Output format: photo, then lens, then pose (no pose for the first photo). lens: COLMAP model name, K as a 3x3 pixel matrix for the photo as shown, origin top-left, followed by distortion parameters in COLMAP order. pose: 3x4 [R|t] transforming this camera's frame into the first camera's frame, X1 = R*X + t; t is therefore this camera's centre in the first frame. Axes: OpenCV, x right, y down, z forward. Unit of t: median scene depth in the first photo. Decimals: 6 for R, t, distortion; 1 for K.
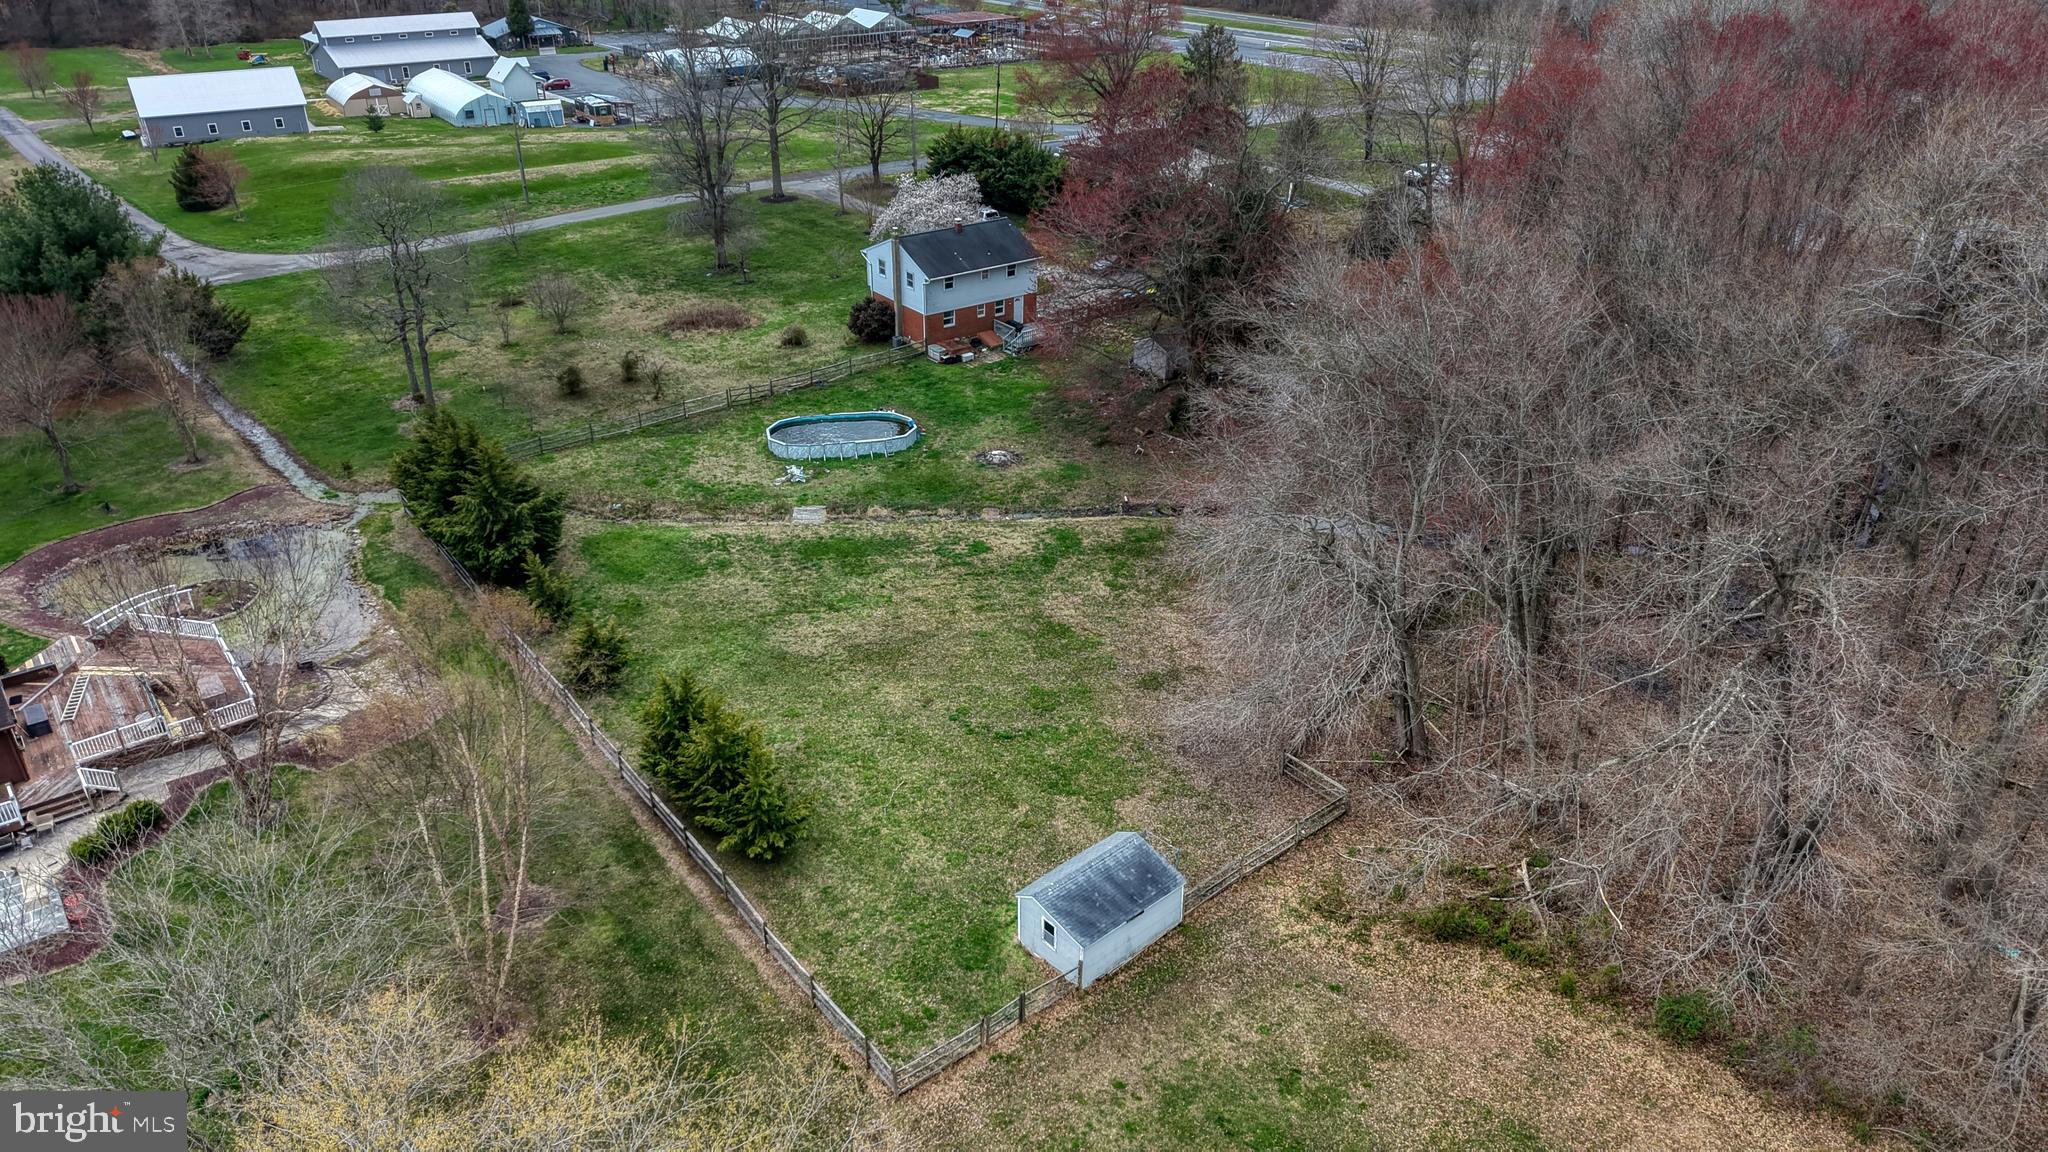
lens RADIAL K [[1367.4, 0, 1022.0], [0, 1367.4, 591.3], [0, 0, 1]] dist [0.040421, -0.043279]
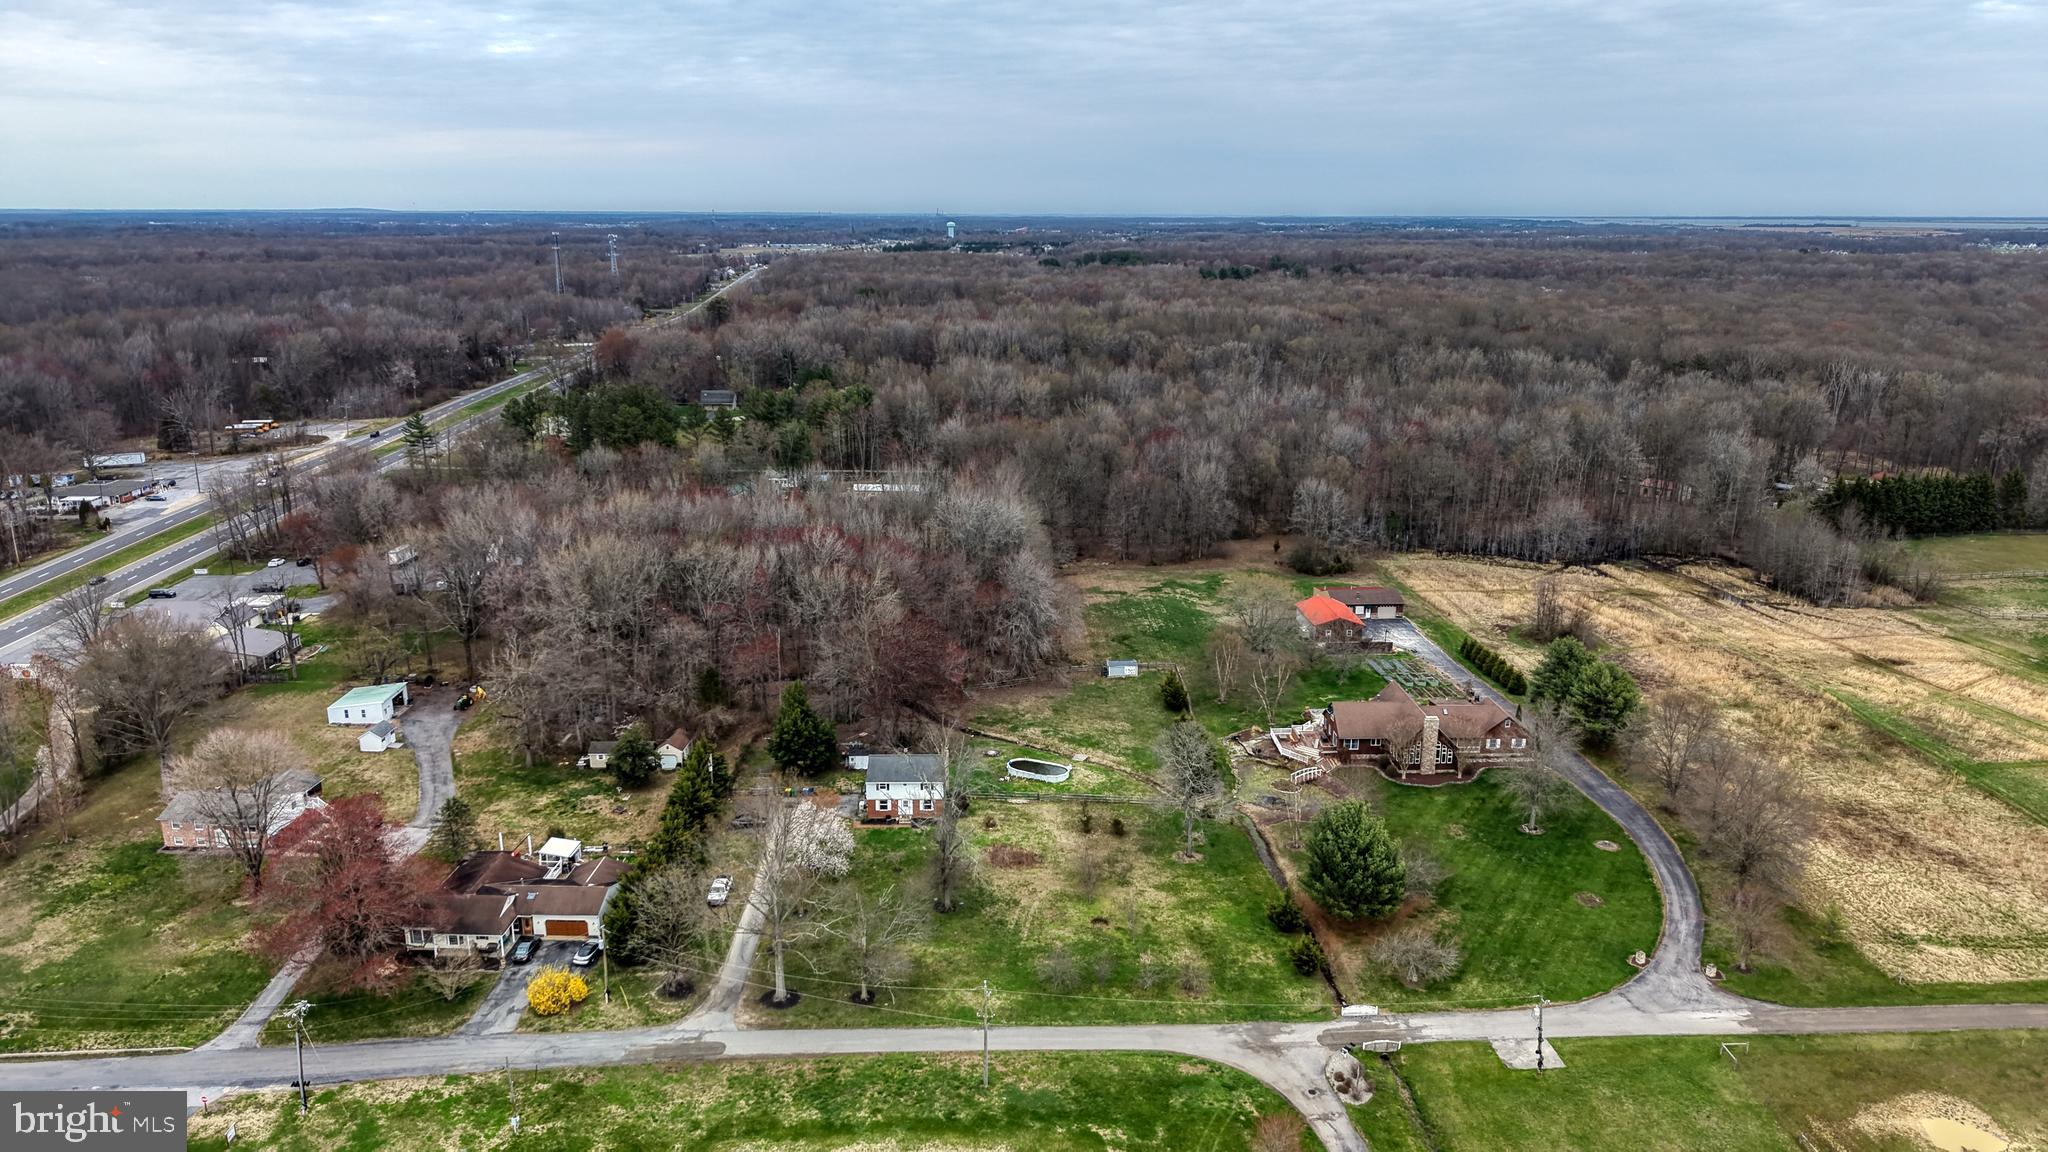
lens RADIAL K [[1367.4, 0, 1022.8], [0, 1367.4, 564.3], [0, 0, 1]] dist [0.040421, -0.043279]
pose [[-0.798266, -0.166902, 0.578719, -1.352391], [0.279550, 0.748411, 0.601443, -1.723200], [-0.533502, 0.641892, -0.550773, 2.015343]]
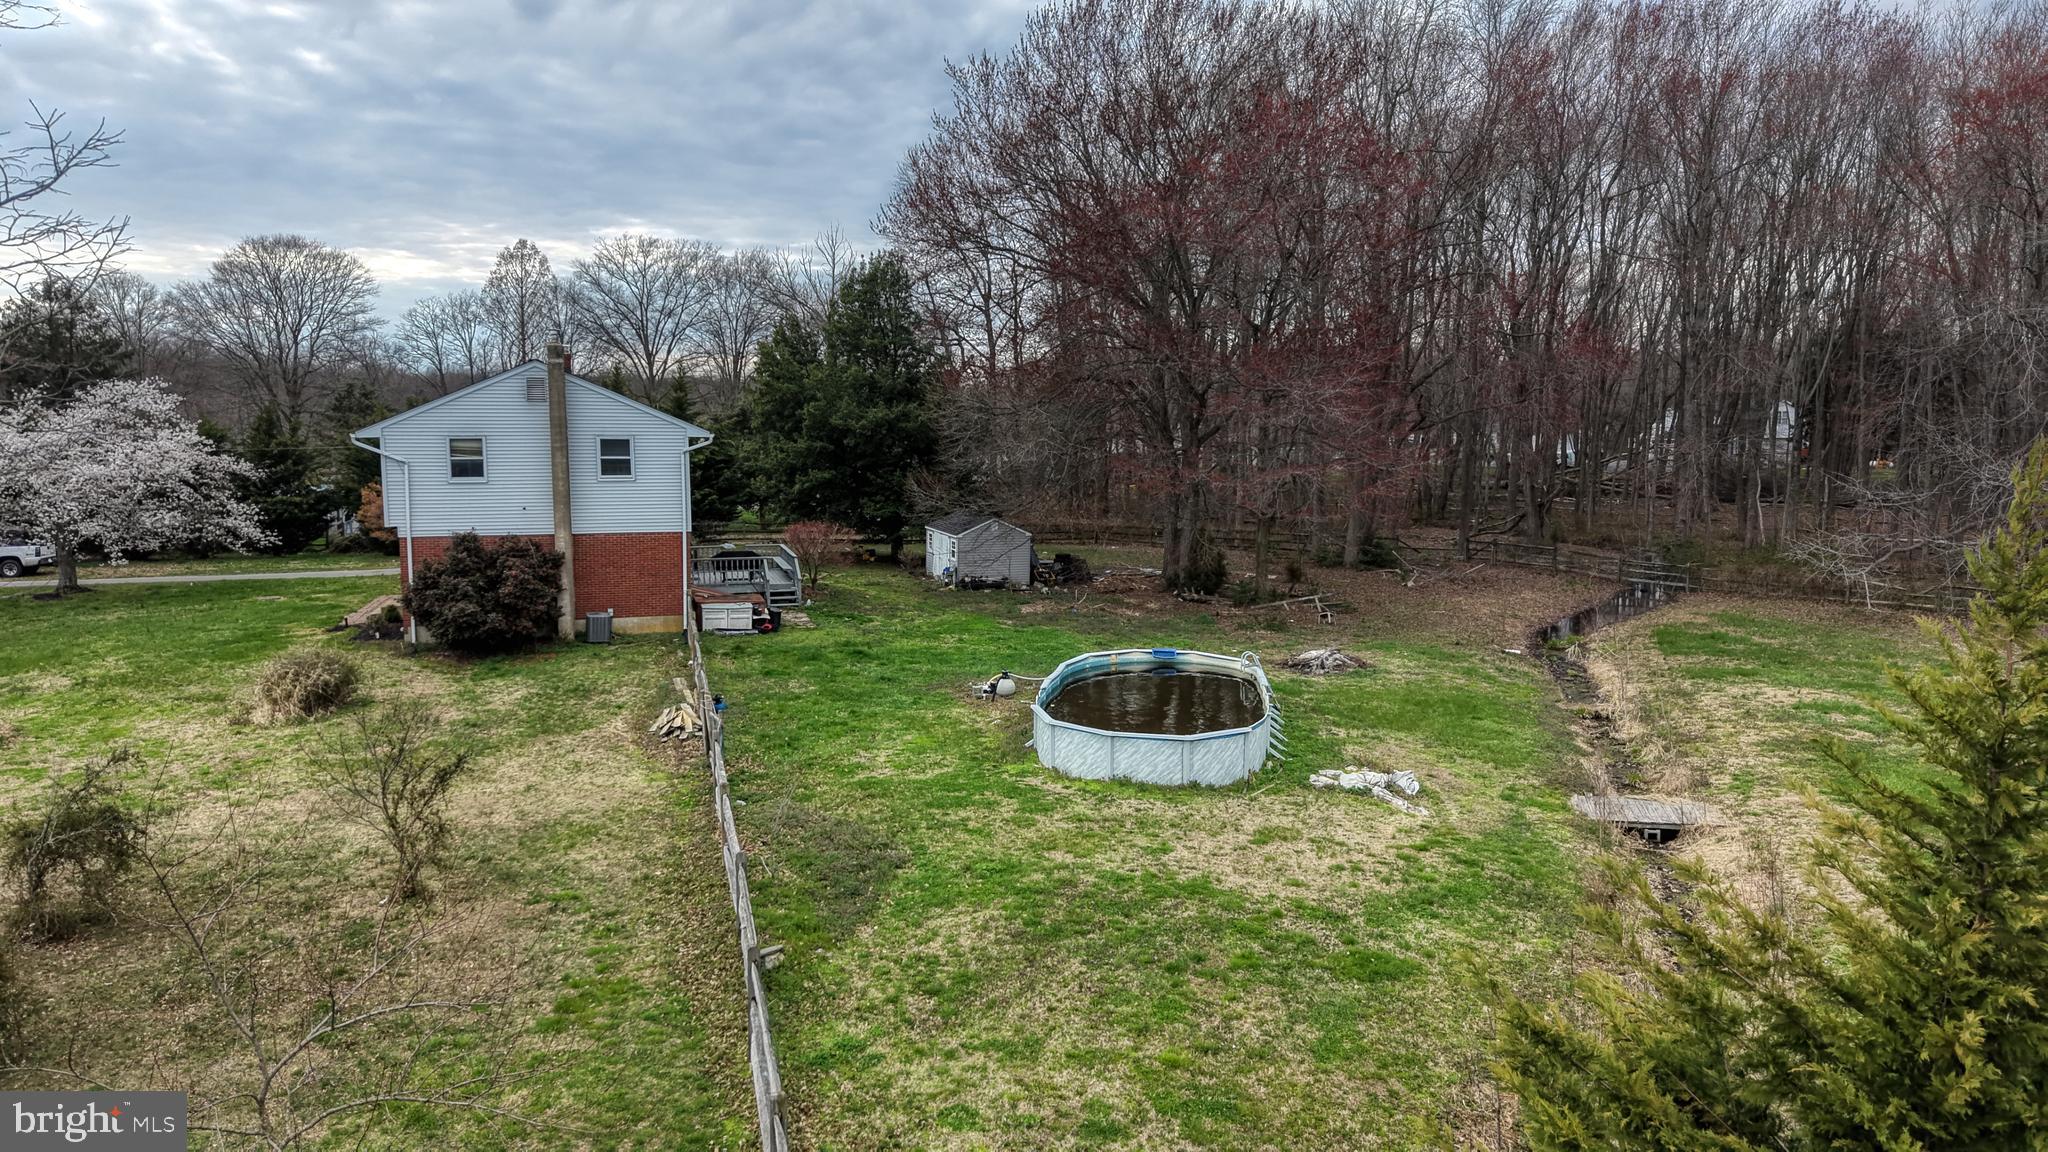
lens RADIAL K [[1367.4, 0, 1034.7], [0, 1367.4, 579.3], [0, 0, 1]] dist [0.040421, -0.043279]
pose [[0.306237, -0.123674, 0.943887, -0.465389], [0.454385, 0.890274, -0.030773, -0.145763], [-0.836512, 0.438312, 0.328830, 0.881910]]
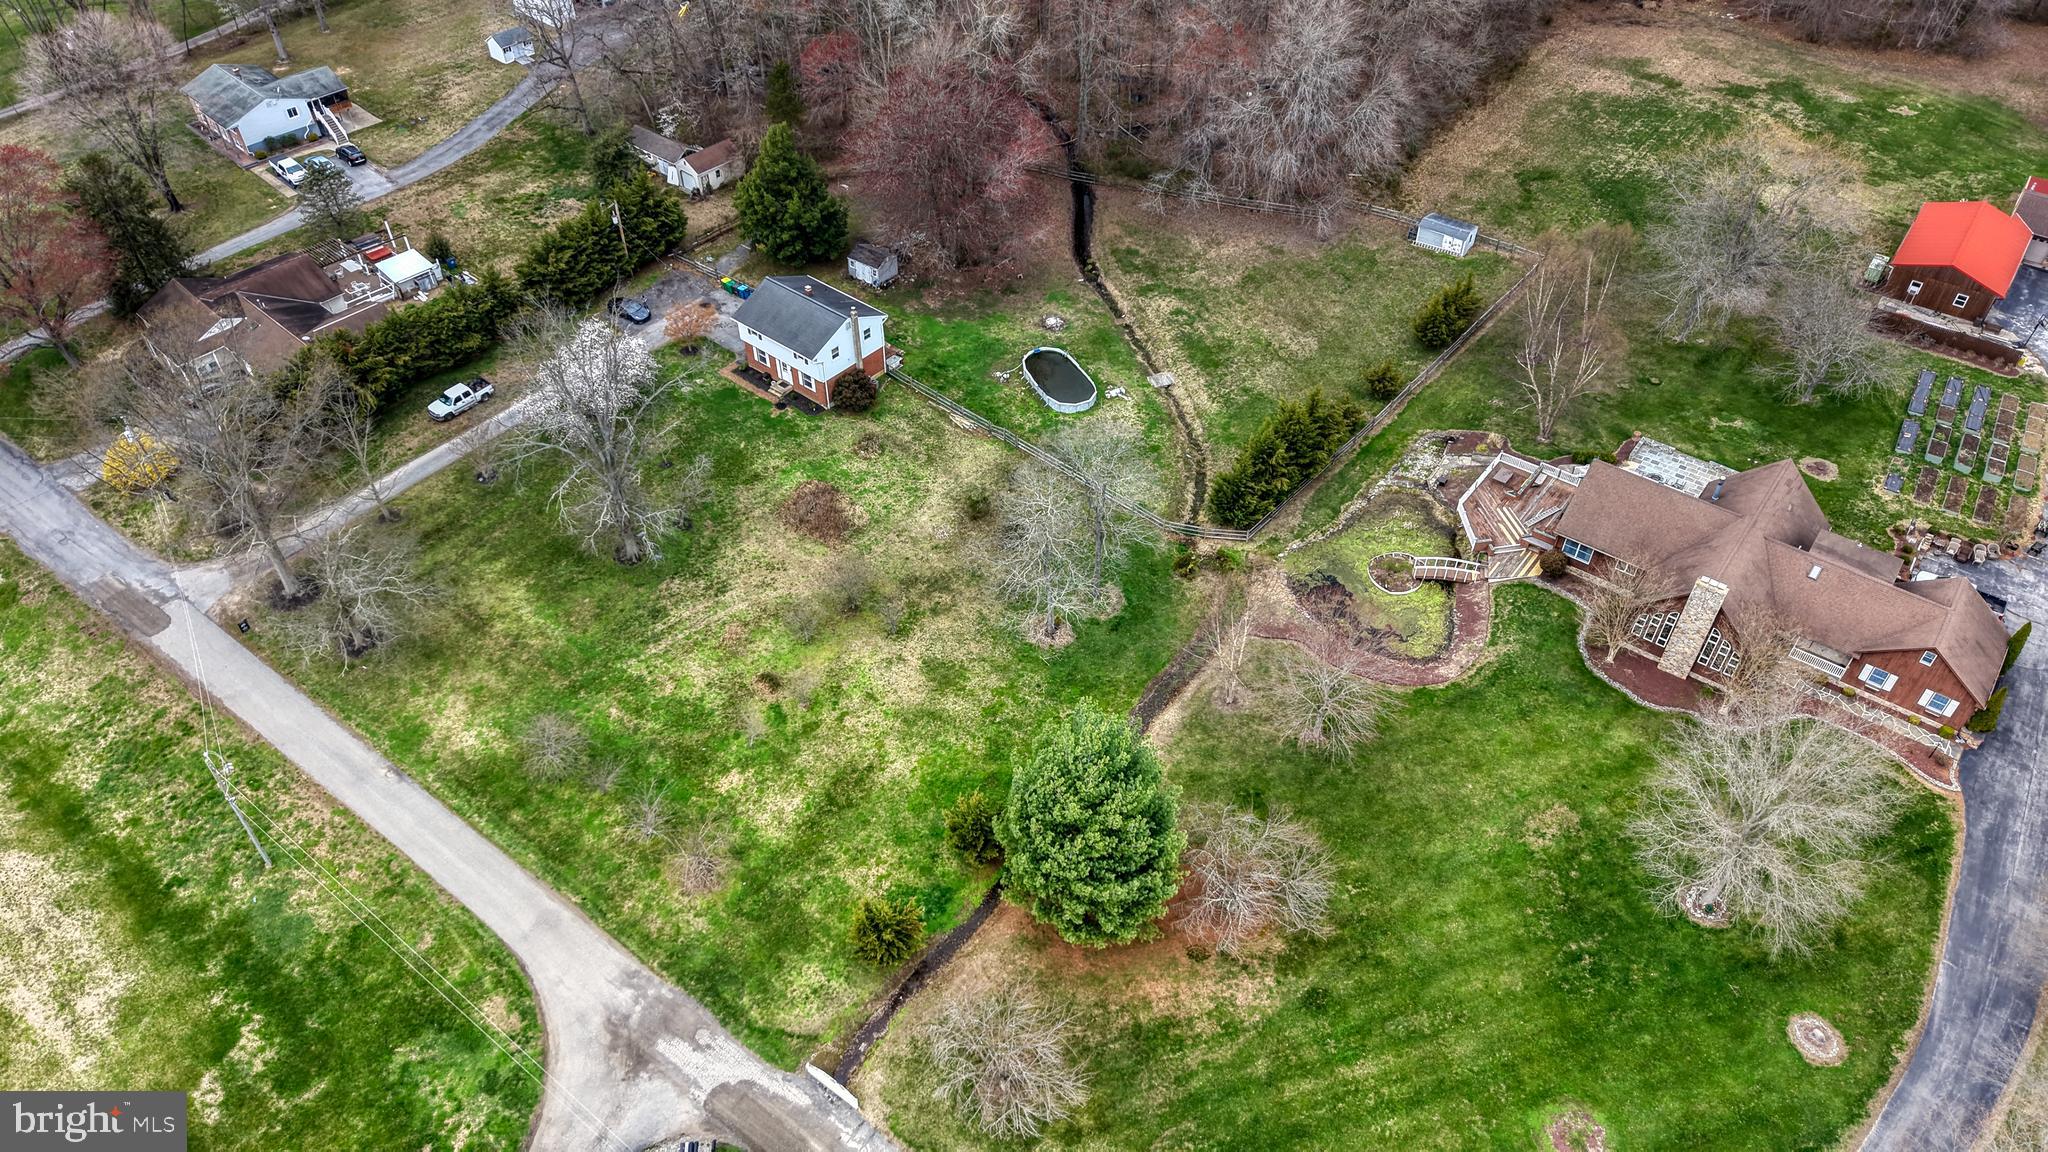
lens RADIAL K [[1367.4, 0, 1023.9], [0, 1367.4, 579.6], [0, 0, 1]] dist [0.040421, -0.043279]
pose [[-0.223048, -0.678615, 0.699808, -1.243916], [0.474803, 0.551350, 0.685985, -0.979483], [-0.851359, 0.485279, 0.199231, 0.833351]]
